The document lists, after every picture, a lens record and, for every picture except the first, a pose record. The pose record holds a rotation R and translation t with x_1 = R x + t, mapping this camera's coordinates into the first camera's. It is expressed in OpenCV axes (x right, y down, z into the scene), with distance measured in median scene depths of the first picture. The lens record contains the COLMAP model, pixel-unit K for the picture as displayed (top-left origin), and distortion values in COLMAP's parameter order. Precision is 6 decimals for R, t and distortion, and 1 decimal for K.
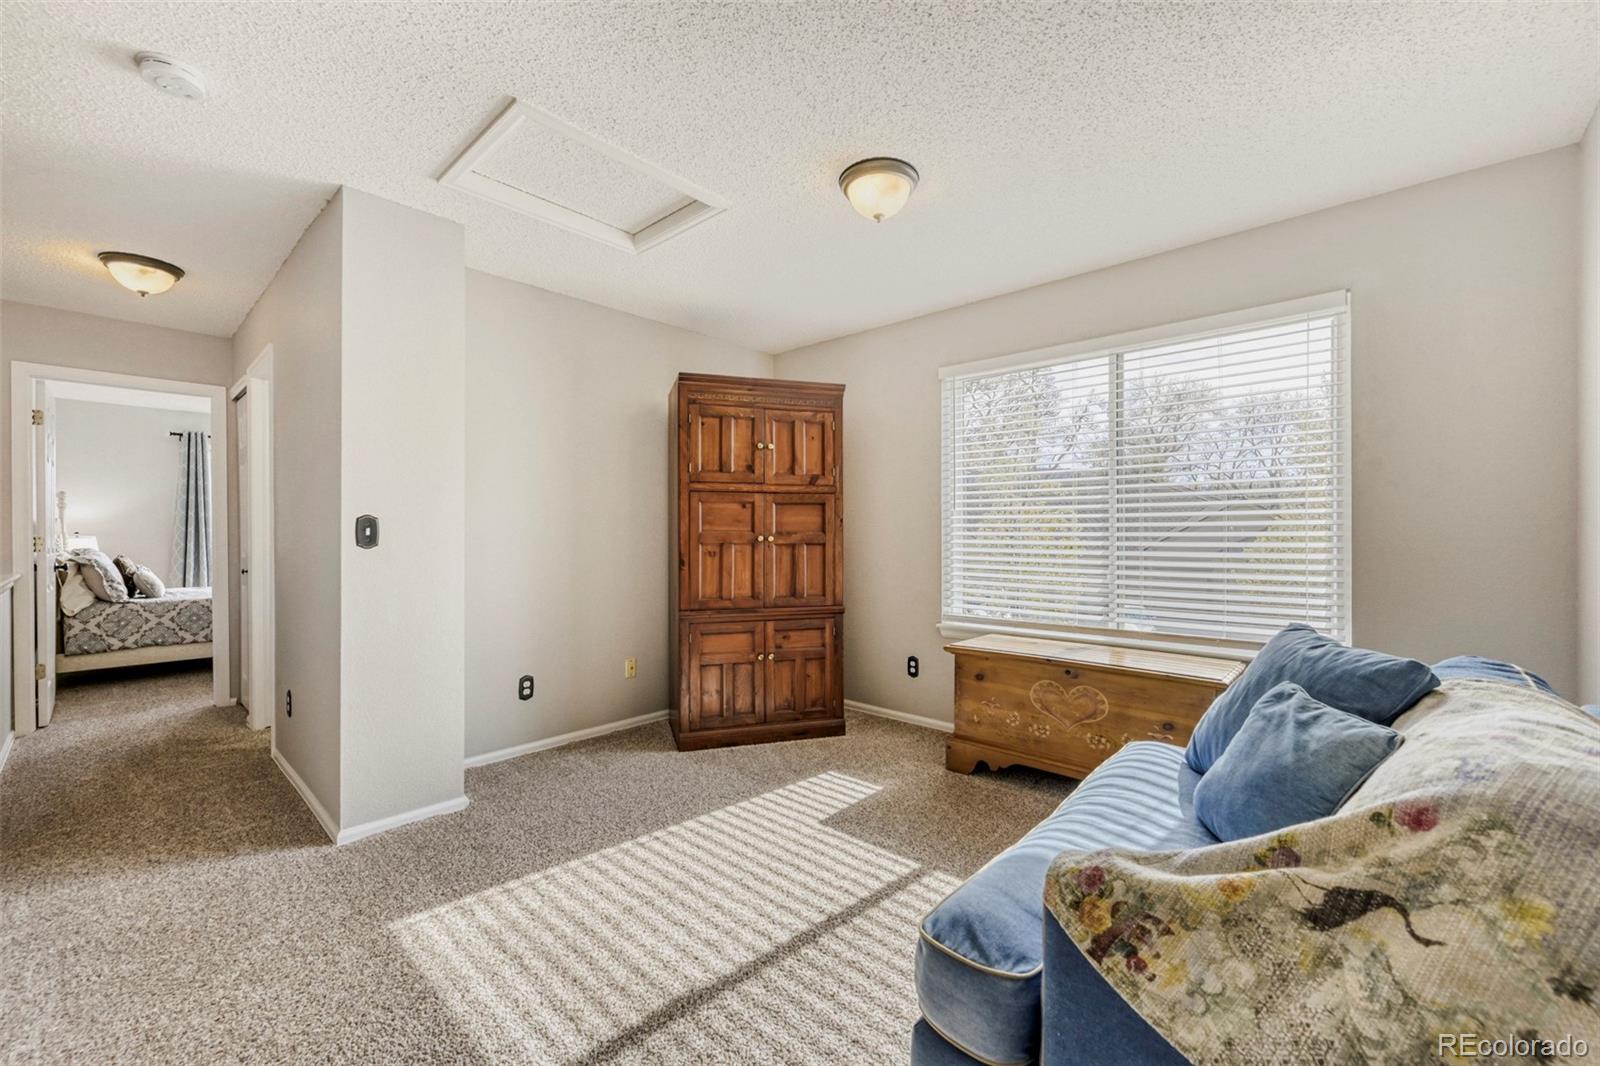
lens RADIAL K [[635.4, 0, 807.9], [0, 635.4, 539.7], [0, 0, 1]] dist [-0.000287, -0.001064]
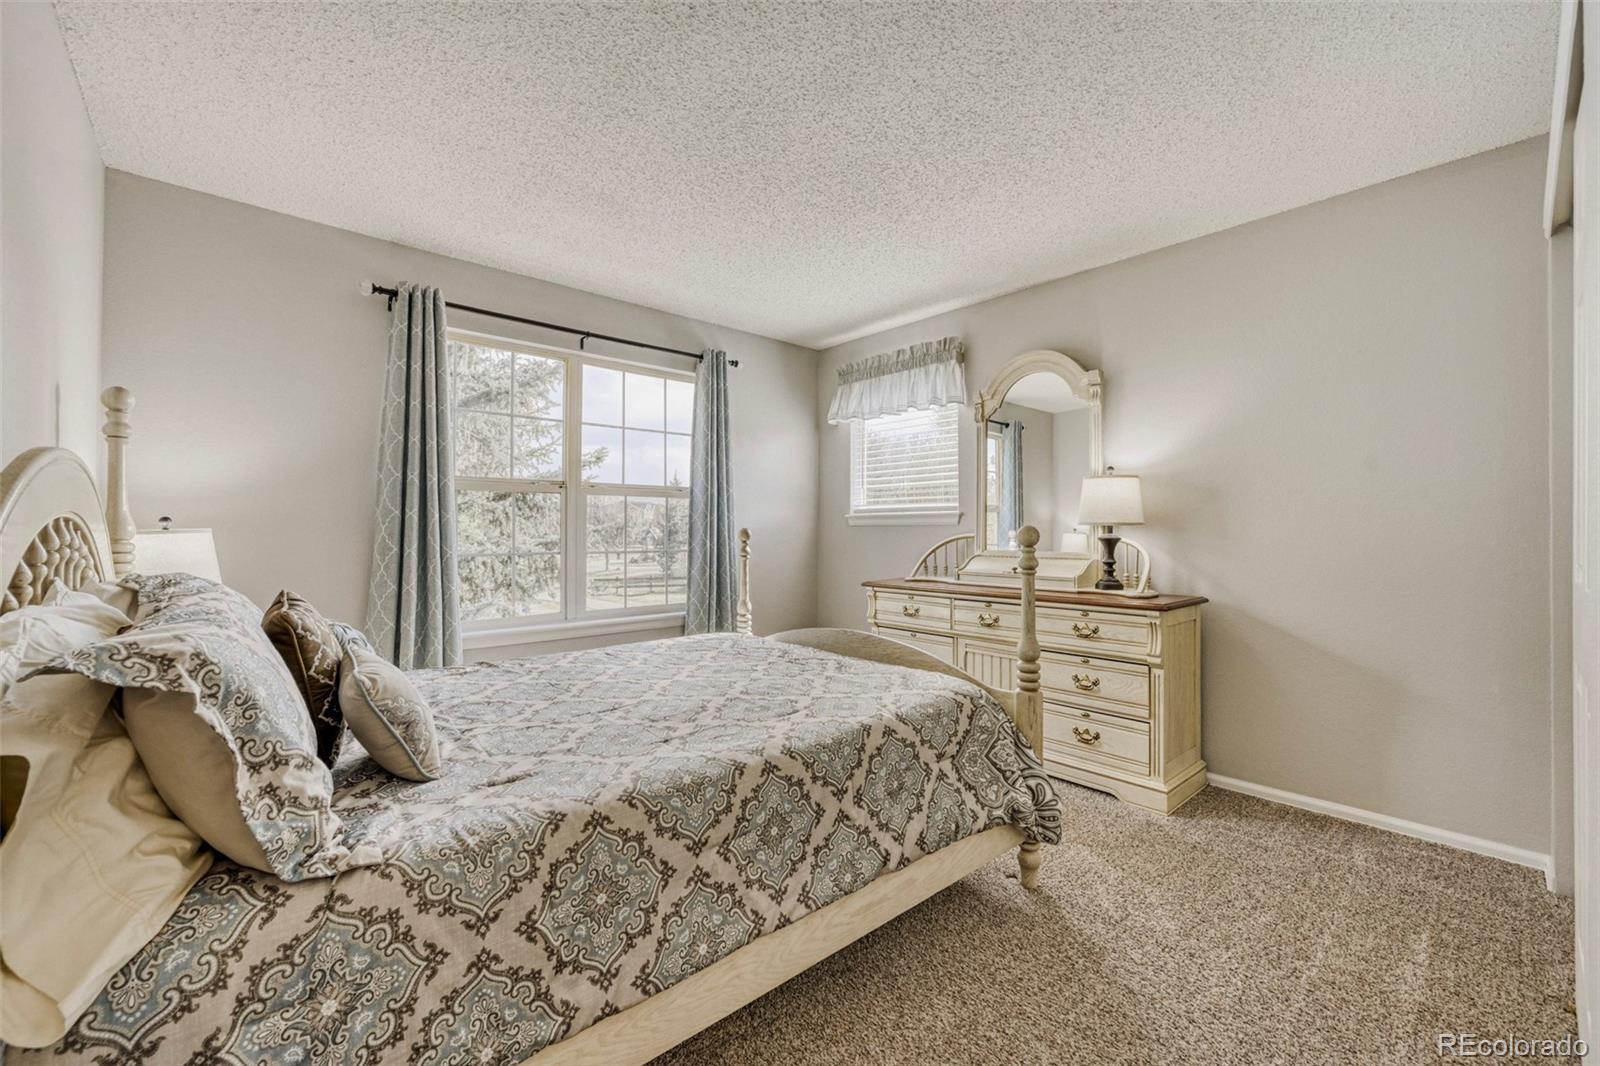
lens RADIAL K [[635.4, 0, 791.8], [0, 635.4, 524.2], [0, 0, 1]] dist [-0.000287, -0.001064]
pose [[0.994081, 0.000558, -0.108643, -0.884950], [-0.002065, 0.999903, -0.013751, -0.003949], [0.108625, 0.013894, 0.993986, 0.792439]]
